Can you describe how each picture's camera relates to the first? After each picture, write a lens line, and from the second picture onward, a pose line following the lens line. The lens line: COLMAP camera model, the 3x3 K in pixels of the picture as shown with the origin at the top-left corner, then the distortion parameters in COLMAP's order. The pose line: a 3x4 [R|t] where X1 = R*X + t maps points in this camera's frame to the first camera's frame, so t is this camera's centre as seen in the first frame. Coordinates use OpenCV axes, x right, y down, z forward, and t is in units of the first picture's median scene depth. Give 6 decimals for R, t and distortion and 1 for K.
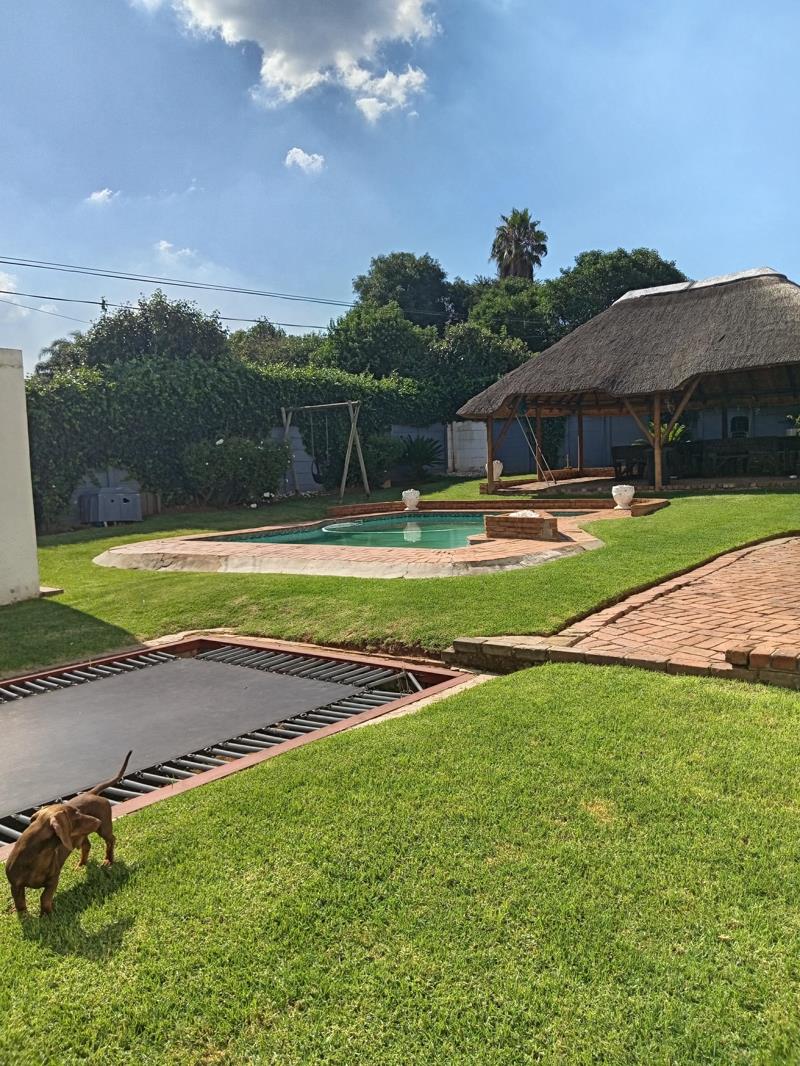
lens RADIAL K [[834.3, 0, 400.0], [0, 834.3, 533.0], [0, 0, 1]] dist [0.002550, -0.000703]
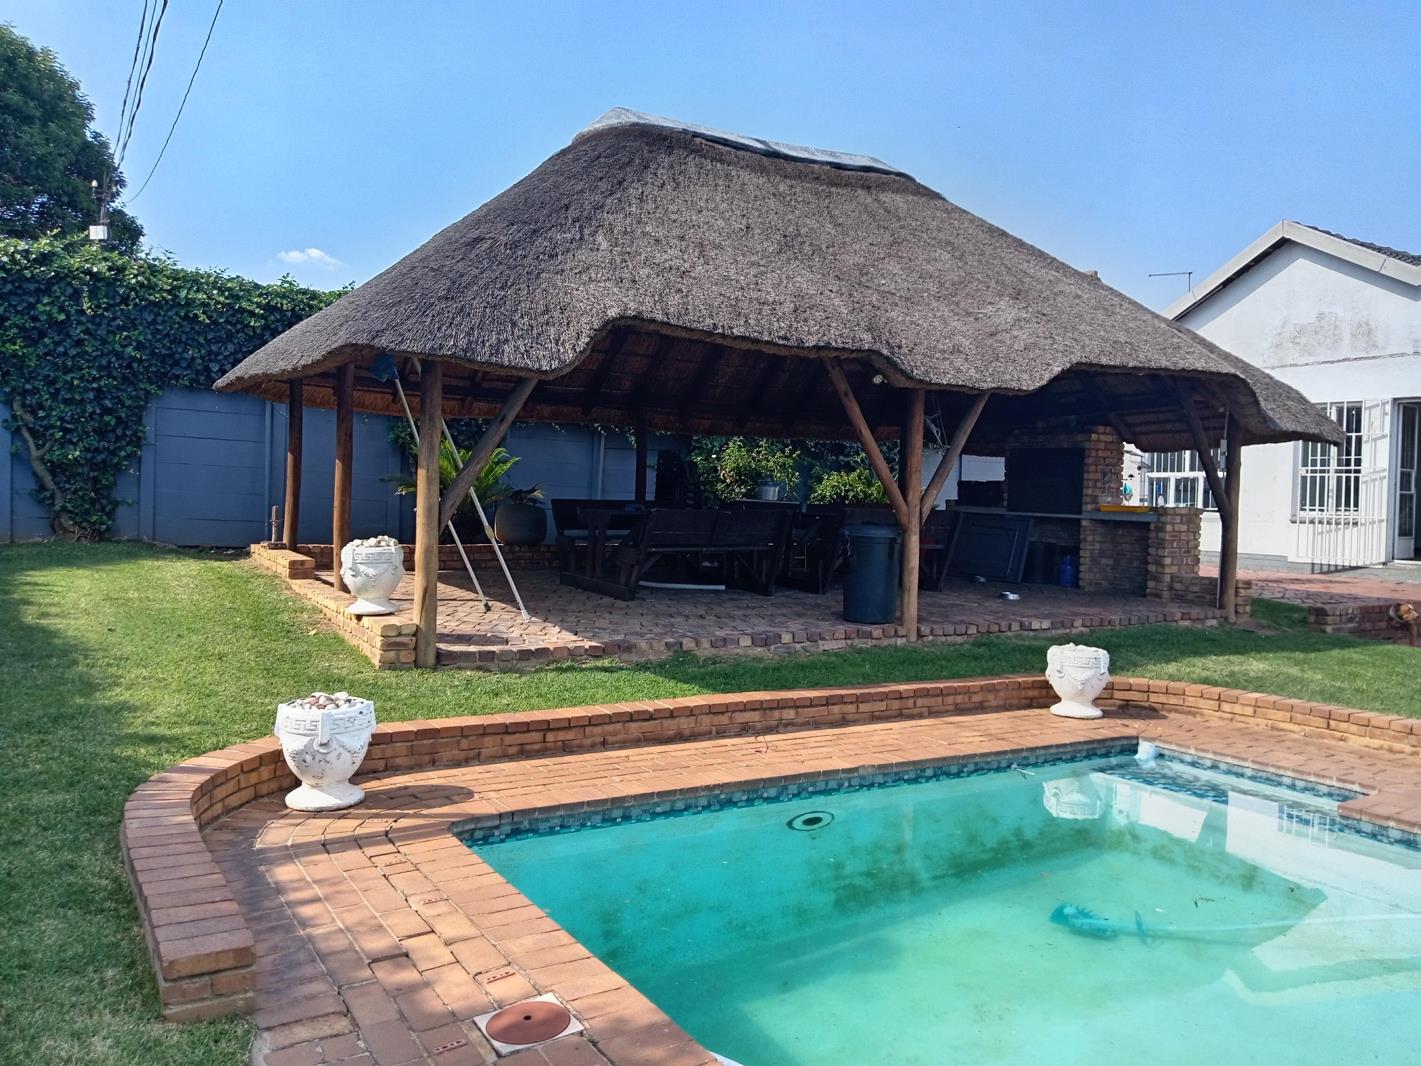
lens RADIAL K [[1112.1, 0, 710.5], [0, 1112.1, 533.0], [0, 0, 1]] dist [0.002550, -0.000703]
pose [[0.393885, 0.020673, 0.918927, -0.223315], [0.023955, 0.999177, -0.032746, -0.090419], [-0.918847, 0.034911, 0.393066, 0.928372]]
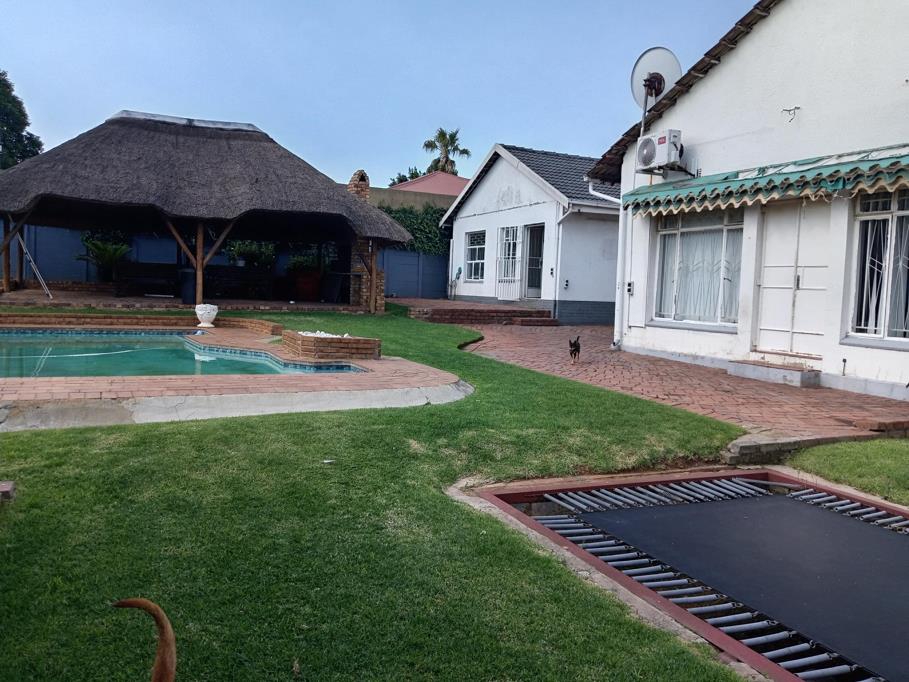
lens RADIAL K [[692.7, 0, 454.5], [0, 692.7, 341.0], [0, 0, 1]] dist [0.006042, 0.002055]
pose [[0.458557, -0.006763, 0.888639, -0.357394], [0.007771, 0.999963, 0.003600, -0.011230], [-0.888631, 0.005255, 0.458592, 0.310985]]
